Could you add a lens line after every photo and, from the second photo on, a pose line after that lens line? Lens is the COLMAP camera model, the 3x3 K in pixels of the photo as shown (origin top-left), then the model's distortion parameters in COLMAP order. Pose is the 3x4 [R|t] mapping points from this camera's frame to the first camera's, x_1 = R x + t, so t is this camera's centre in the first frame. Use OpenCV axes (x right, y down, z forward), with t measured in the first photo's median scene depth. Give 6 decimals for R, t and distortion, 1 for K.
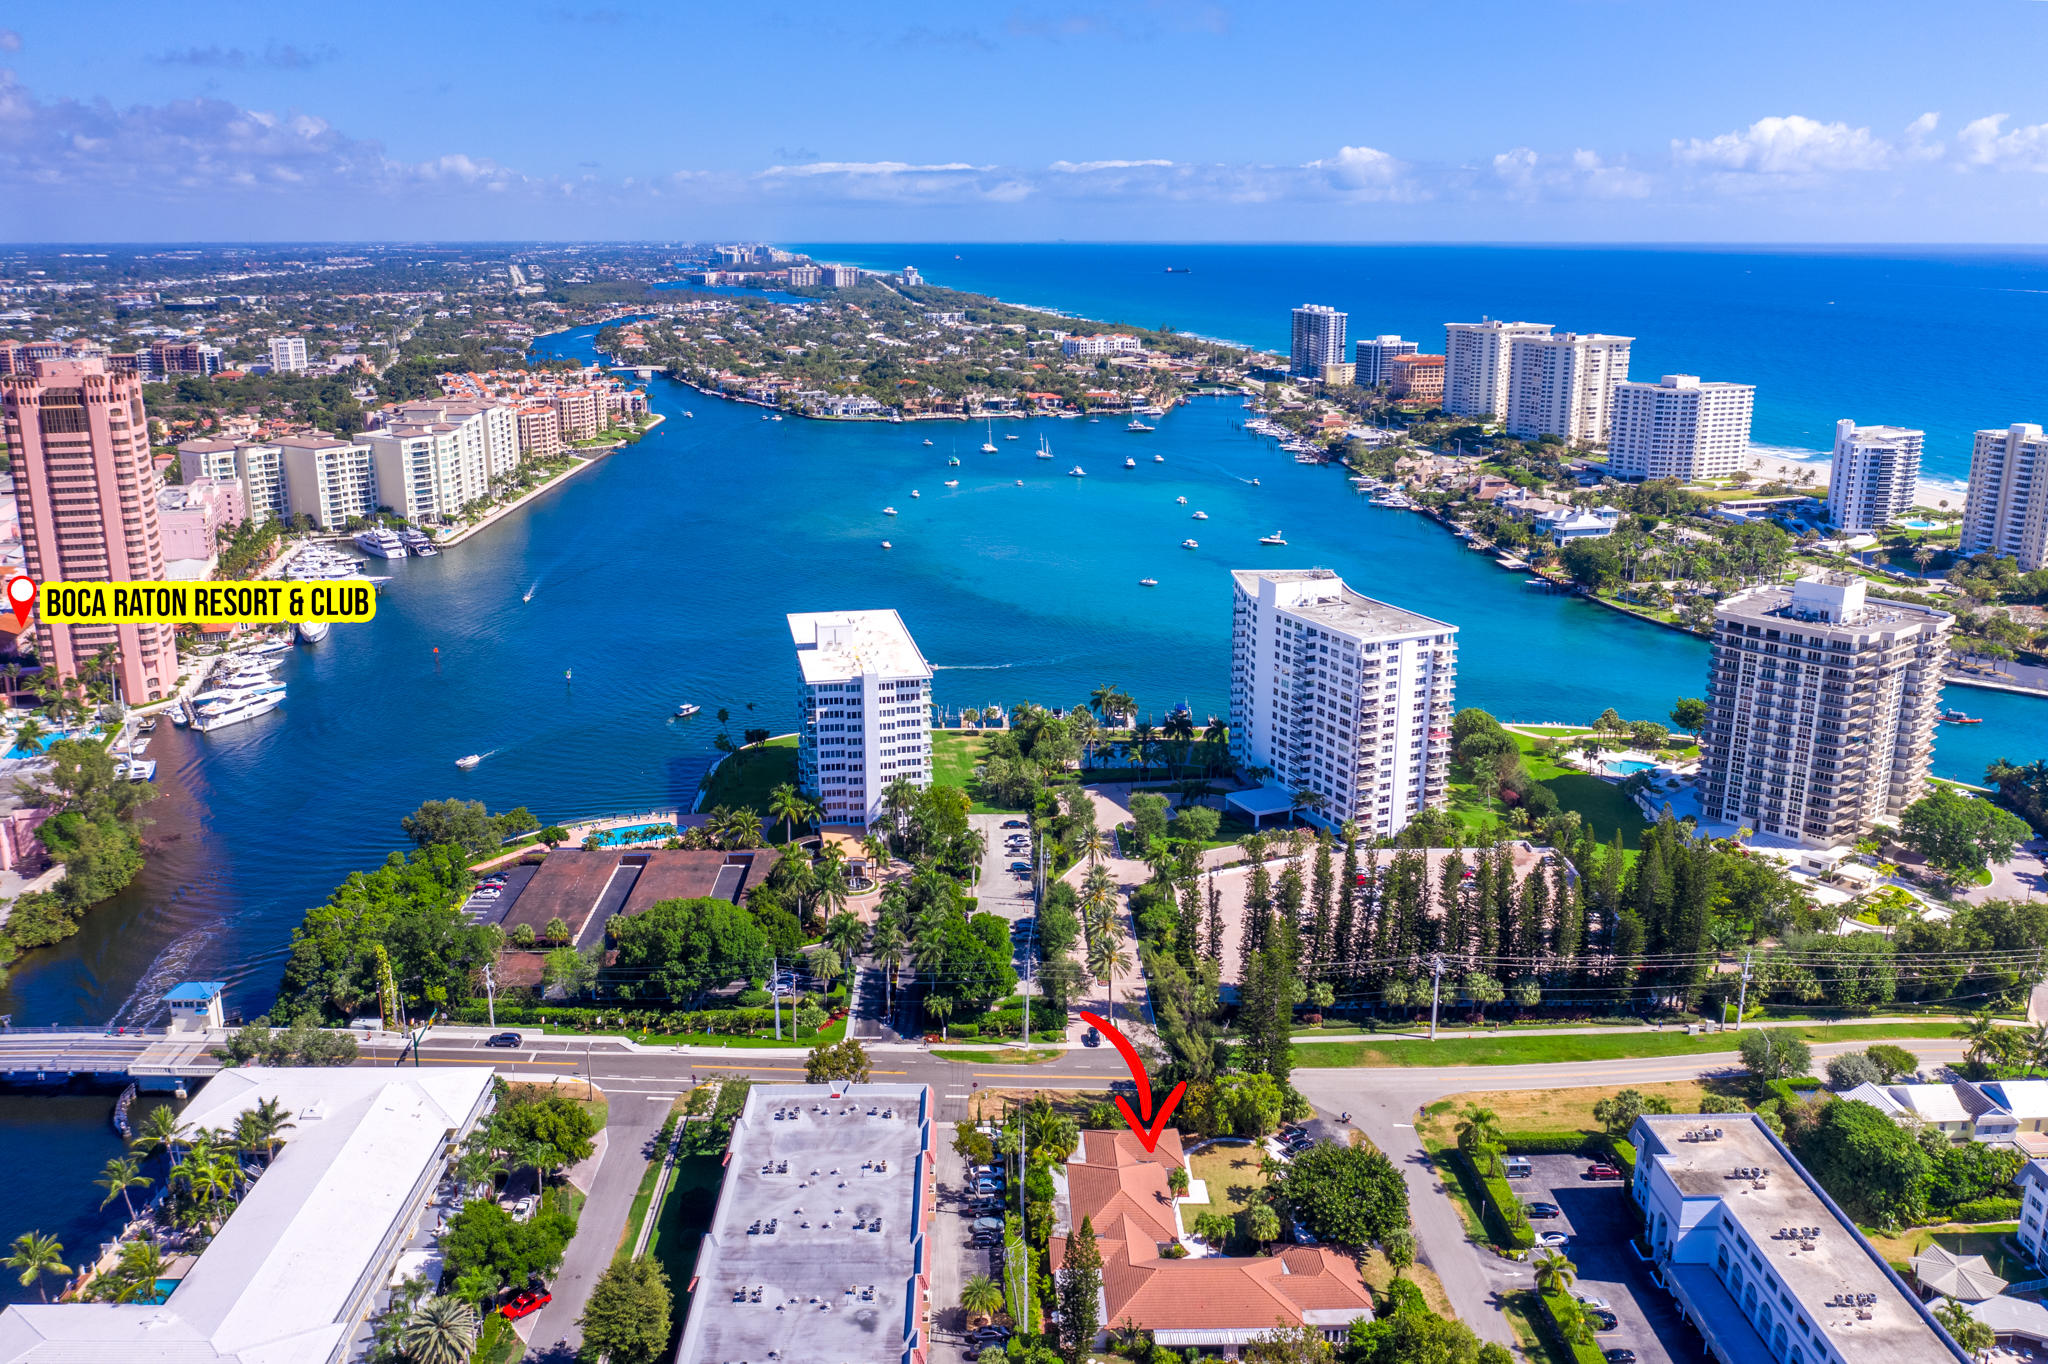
lens RADIAL K [[1661.8, 0, 1001.0], [0, 1661.8, 681.0], [0, 0, 1]] dist [-0.015426, 0.000368]
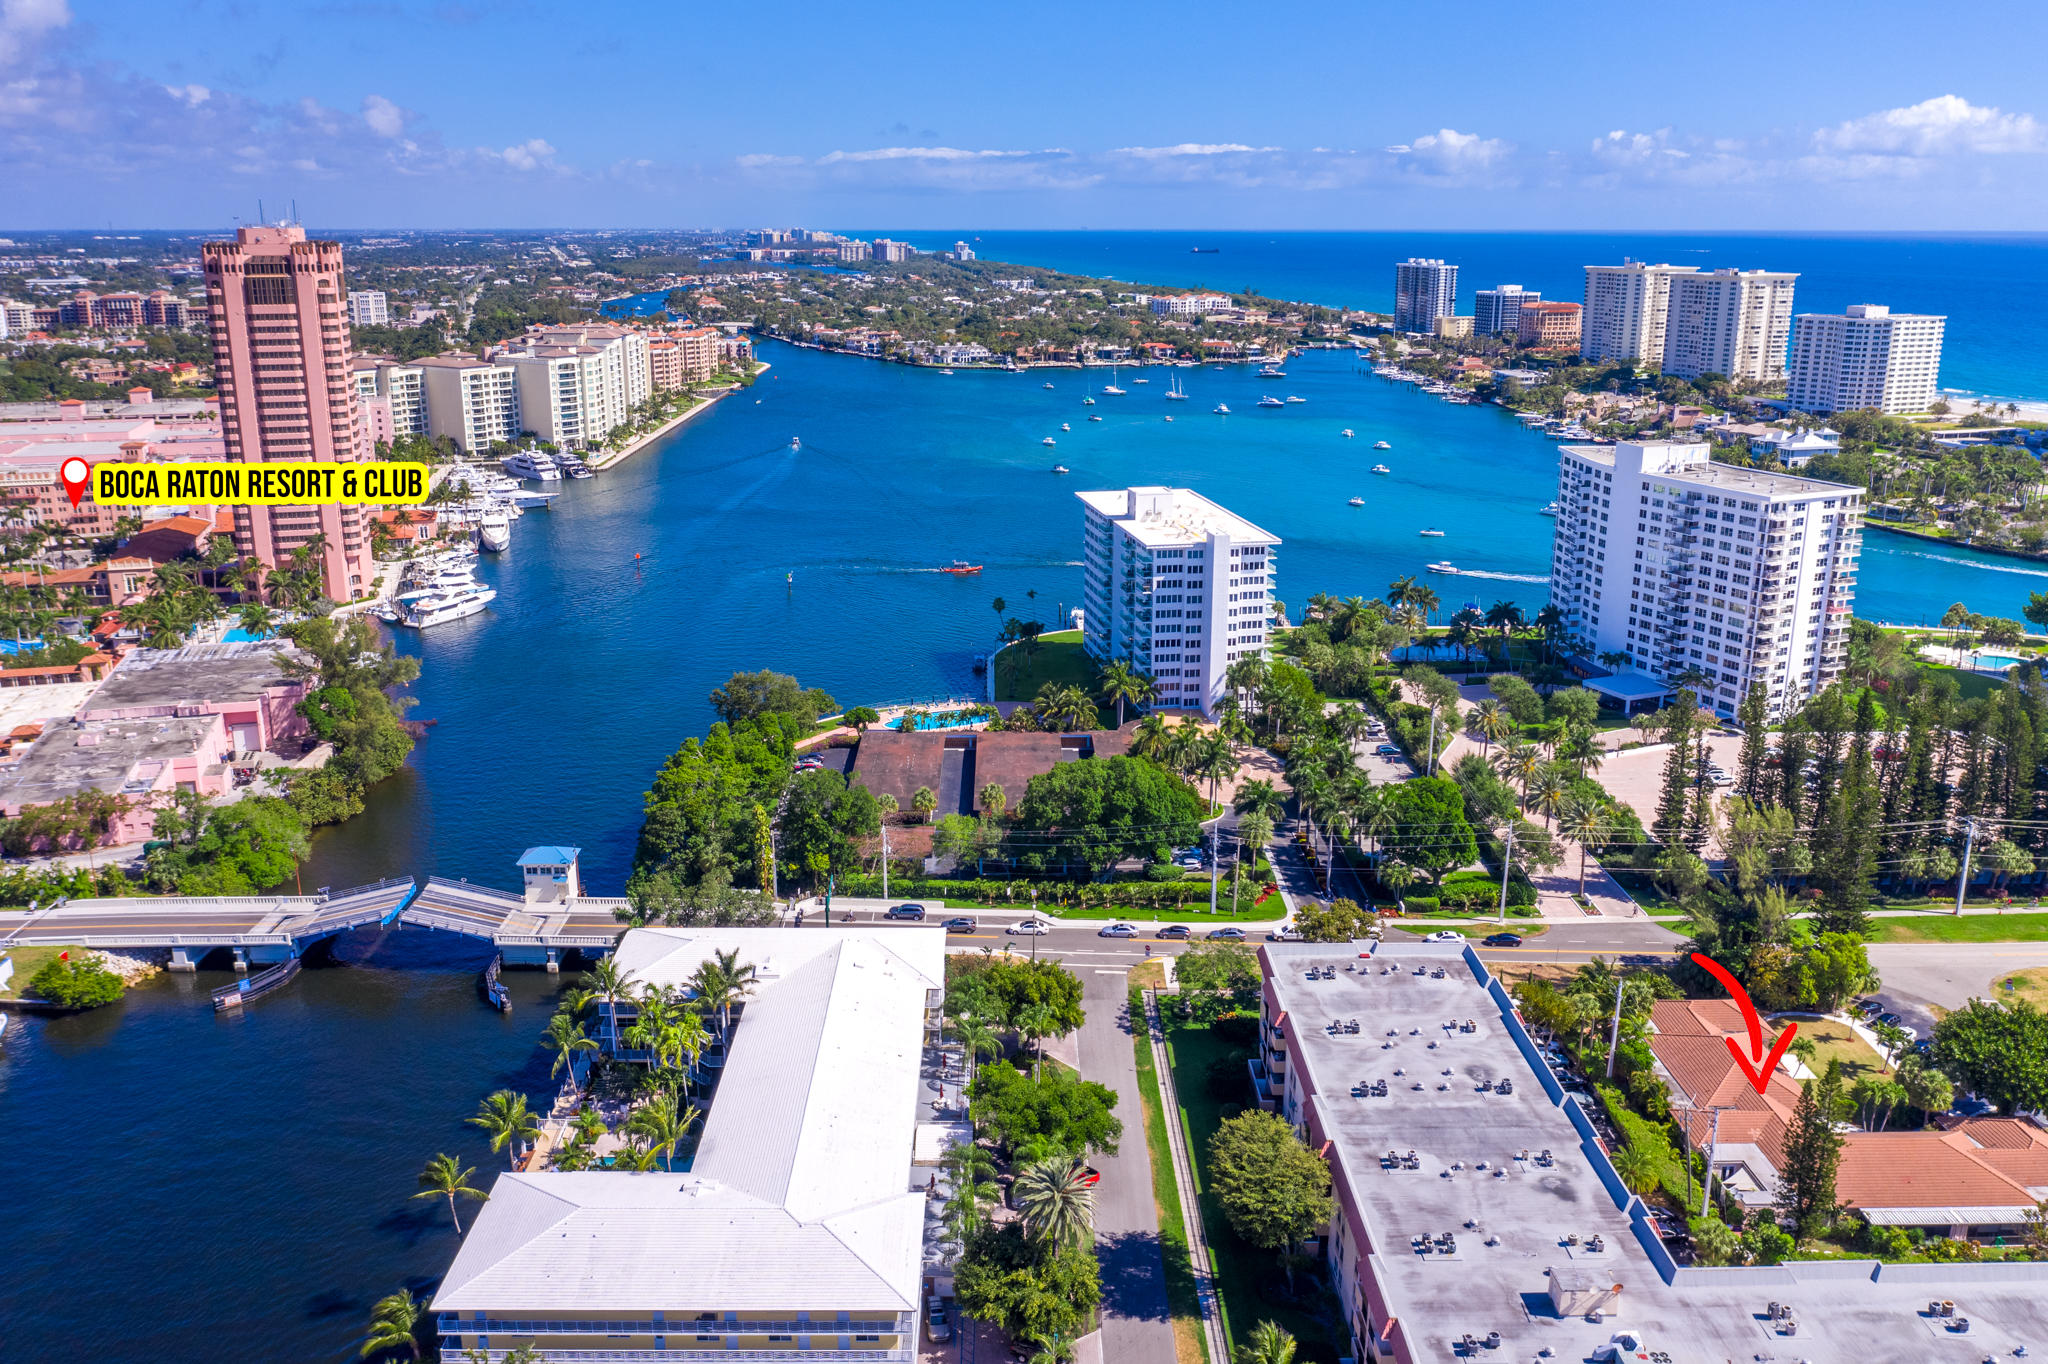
lens RADIAL K [[1661.8, 0, 1001.0], [0, 1661.8, 681.0], [0, 0, 1]] dist [-0.015426, 0.000368]
pose [[0.999965, 0.002870, -0.007869, -0.175173], [-0.002845, 0.999991, 0.003205, 0.066047], [0.007878, -0.003183, 0.999964, 0.088958]]
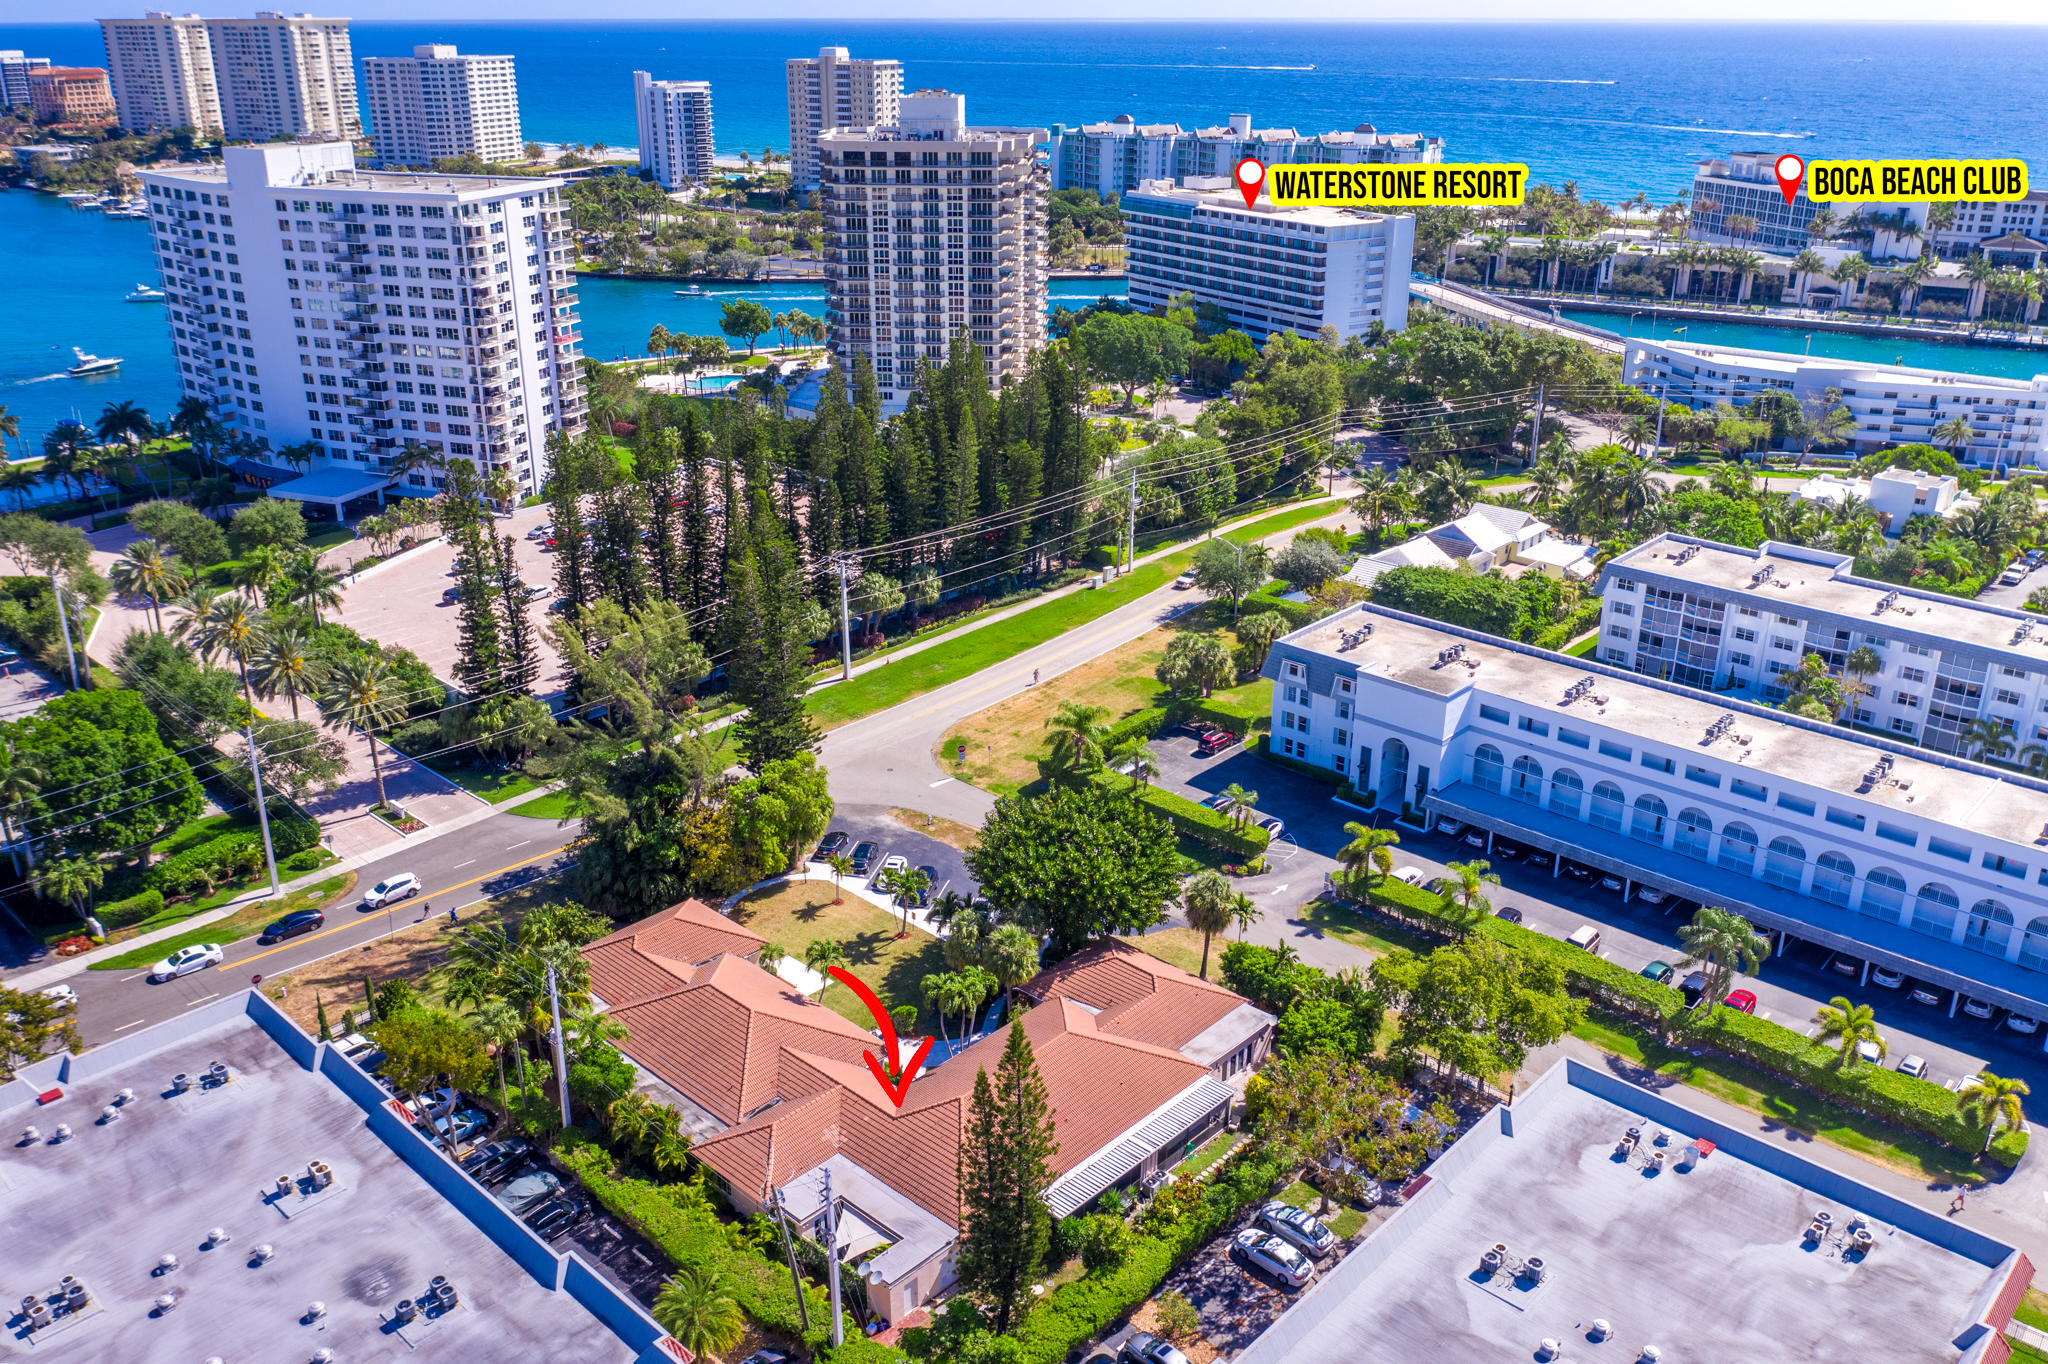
lens RADIAL K [[1661.8, 0, 1001.0], [0, 1661.8, 681.0], [0, 0, 1]] dist [-0.015426, 0.000368]
pose [[0.698695, -0.264178, 0.664858, -0.113003], [0.187208, 0.964456, 0.186486, 0.072683], [-0.690492, -0.005830, 0.723317, 0.332992]]
